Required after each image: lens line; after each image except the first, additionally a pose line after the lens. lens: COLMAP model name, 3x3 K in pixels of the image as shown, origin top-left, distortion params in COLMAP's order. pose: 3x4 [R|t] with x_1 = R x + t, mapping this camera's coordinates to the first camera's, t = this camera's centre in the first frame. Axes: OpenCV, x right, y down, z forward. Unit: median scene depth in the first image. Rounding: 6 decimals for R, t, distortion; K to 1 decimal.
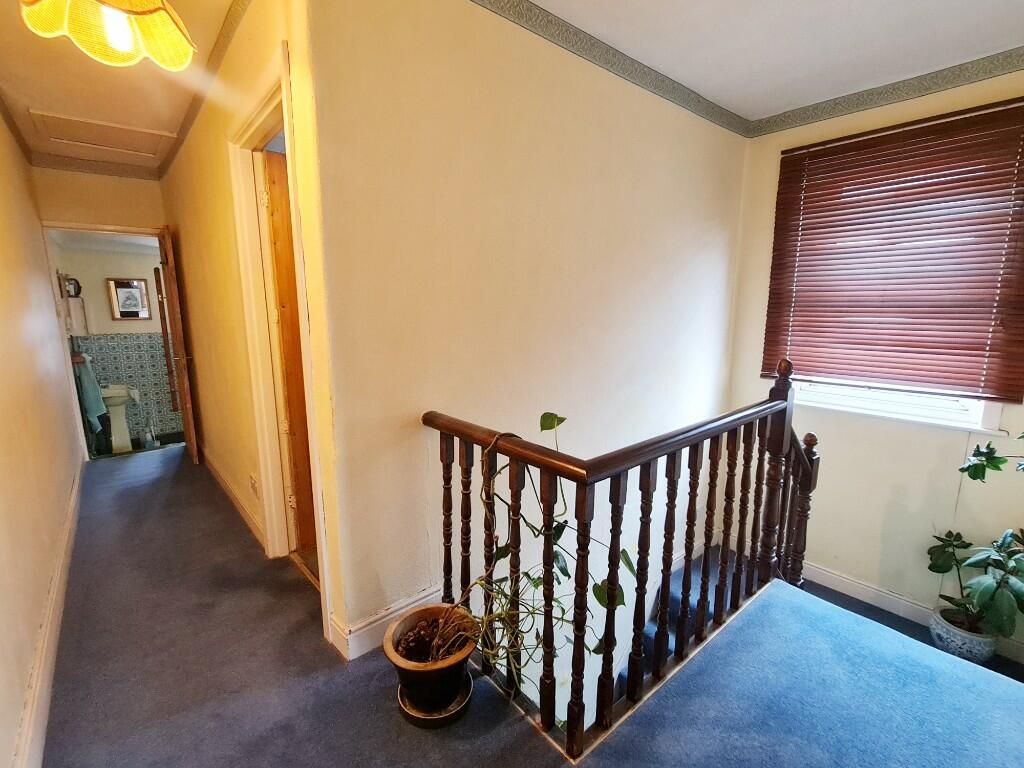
lens RADIAL K [[462.4, 0, 512.0], [0, 462.4, 384.0], [0, 0, 1]] dist [0.003083, 0.000425]
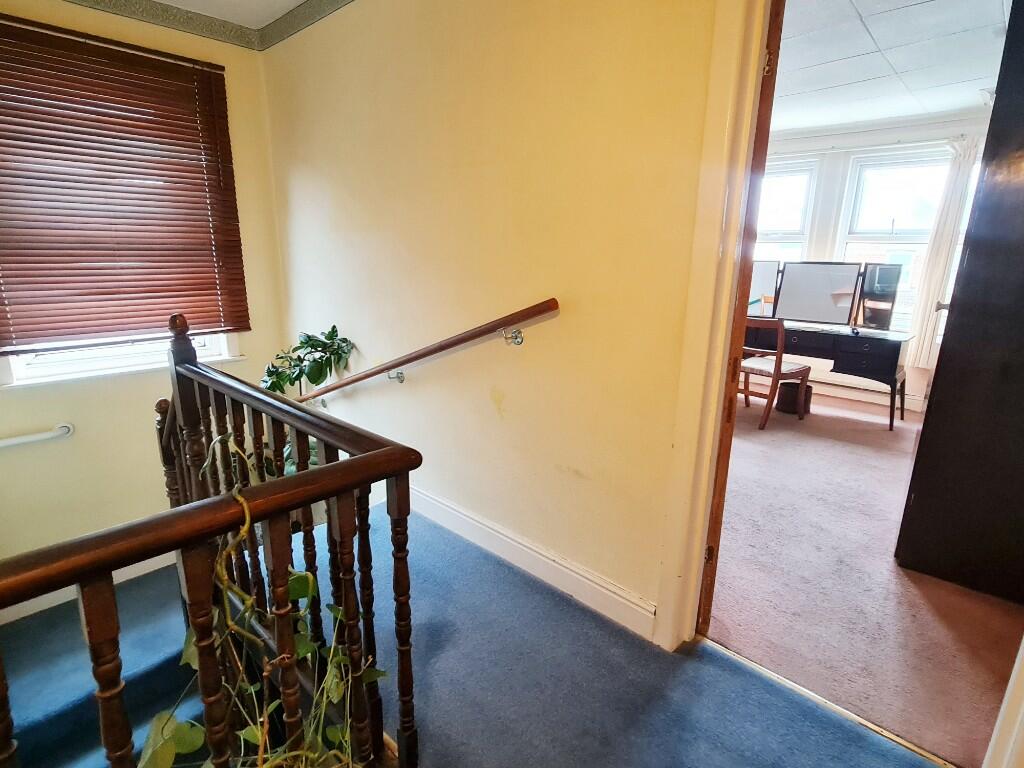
lens RADIAL K [[537.2, 0, 512.0], [0, 537.2, 384.0], [0, 0, 1]] dist [-0.000562, -0.000351]
pose [[-0.112926, -0.238410, 0.964577, -0.562019], [0.156551, 0.954392, 0.254220, -0.106398], [-0.981193, 0.179714, -0.070452, 0.629143]]
